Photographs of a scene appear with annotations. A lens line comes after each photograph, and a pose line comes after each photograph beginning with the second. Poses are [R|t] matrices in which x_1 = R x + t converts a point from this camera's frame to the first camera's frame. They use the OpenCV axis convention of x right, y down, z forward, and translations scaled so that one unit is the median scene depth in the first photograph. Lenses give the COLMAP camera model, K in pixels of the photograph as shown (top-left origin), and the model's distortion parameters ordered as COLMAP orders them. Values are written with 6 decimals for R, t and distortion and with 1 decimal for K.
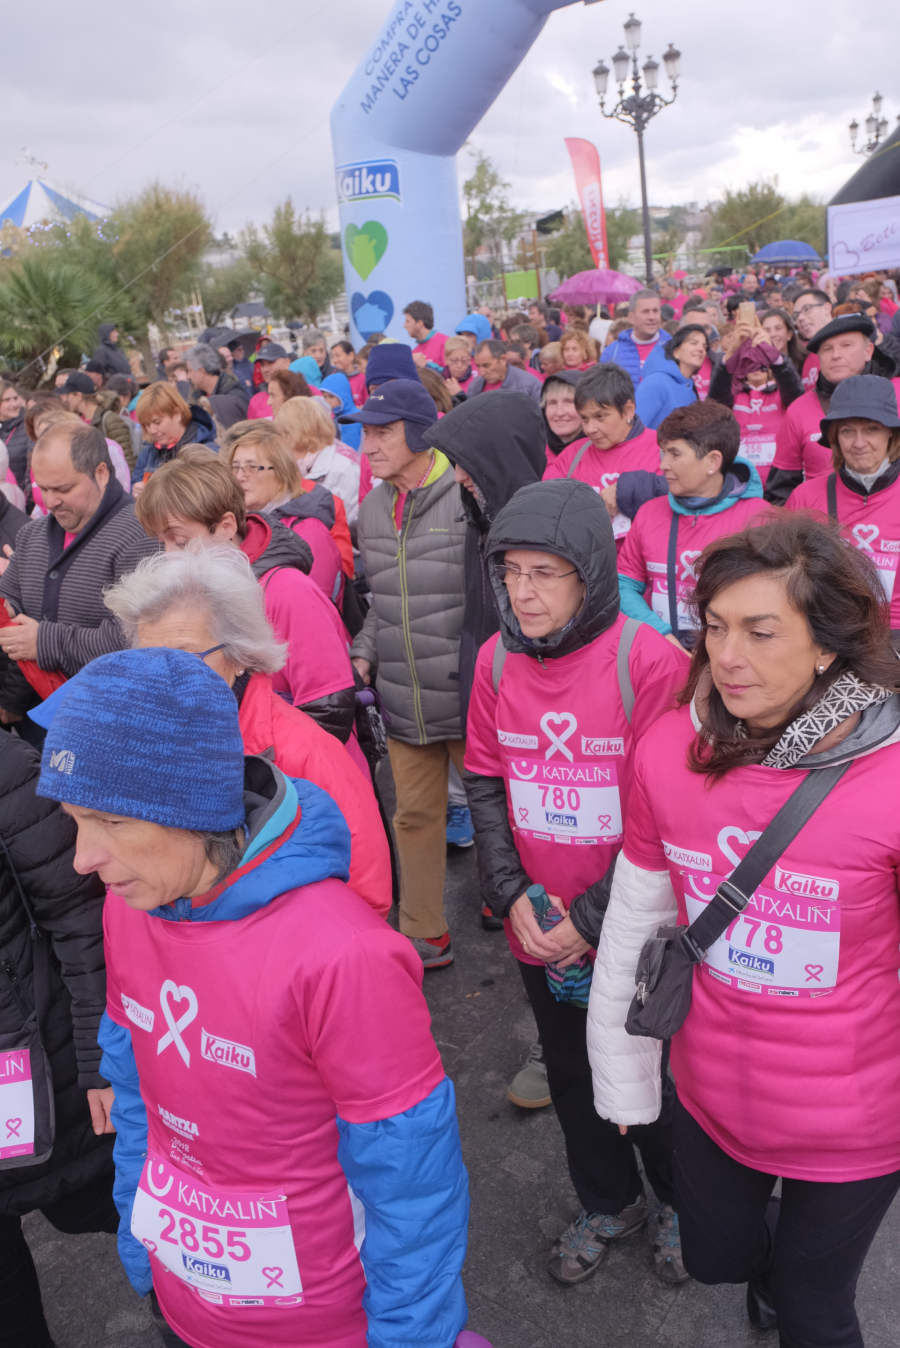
lens RADIAL K [[1048.4, 0, 450.0], [0, 1048.4, 674.0], [0, 0, 1]] dist [-0.032164, 0.014470]
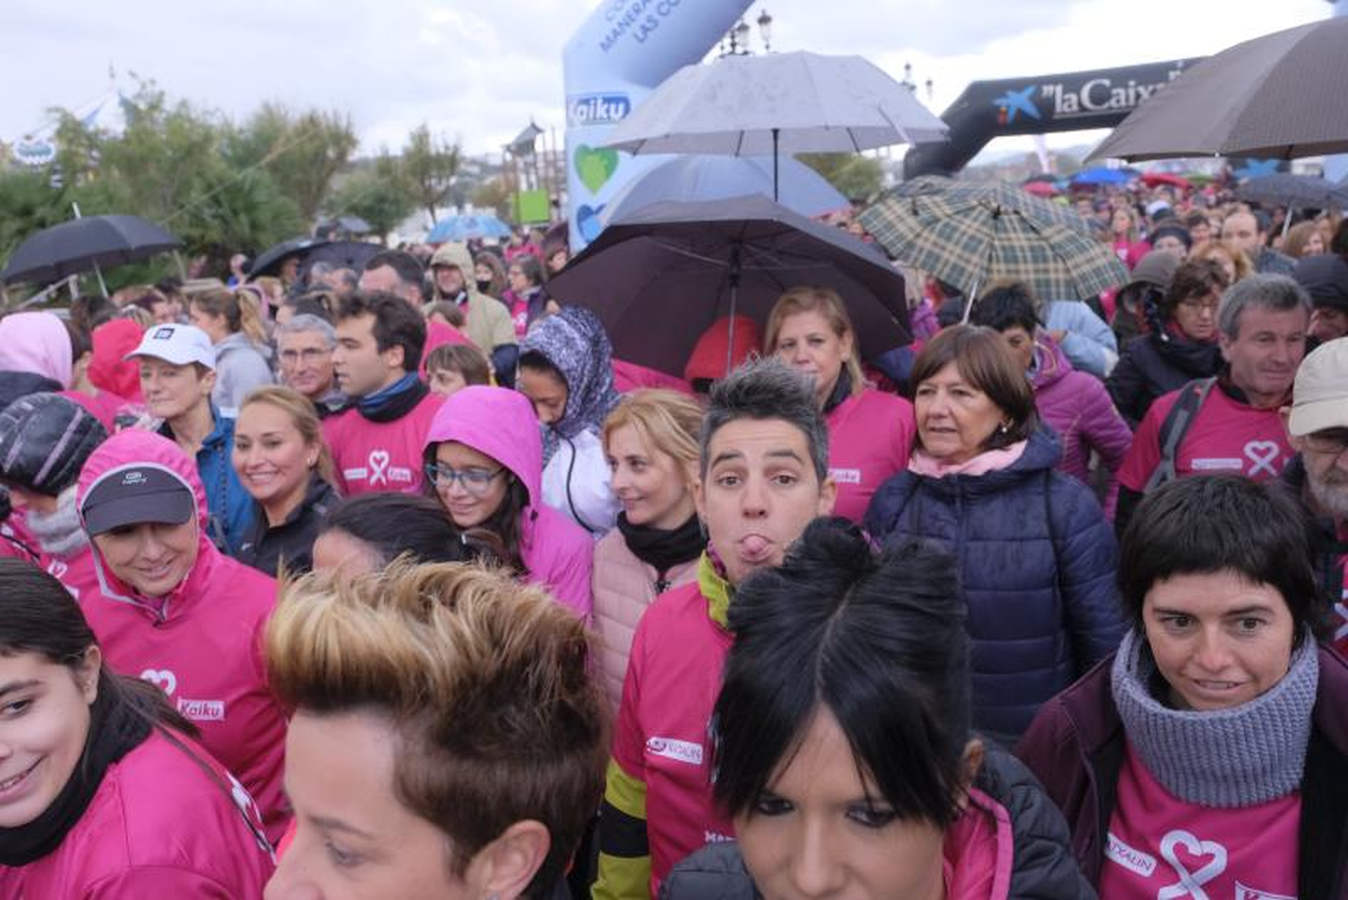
lens RADIAL K [[1057.6, 0, 661.6], [0, 1057.6, 440.7], [0, 0, 1]] dist [0.002236, -0.005724]
pose [[0.983838, 0.000448, 0.179060, -0.124095], [0.026317, 0.988776, -0.147068, 0.028600], [-0.177116, 0.149404, 0.972784, -0.039437]]
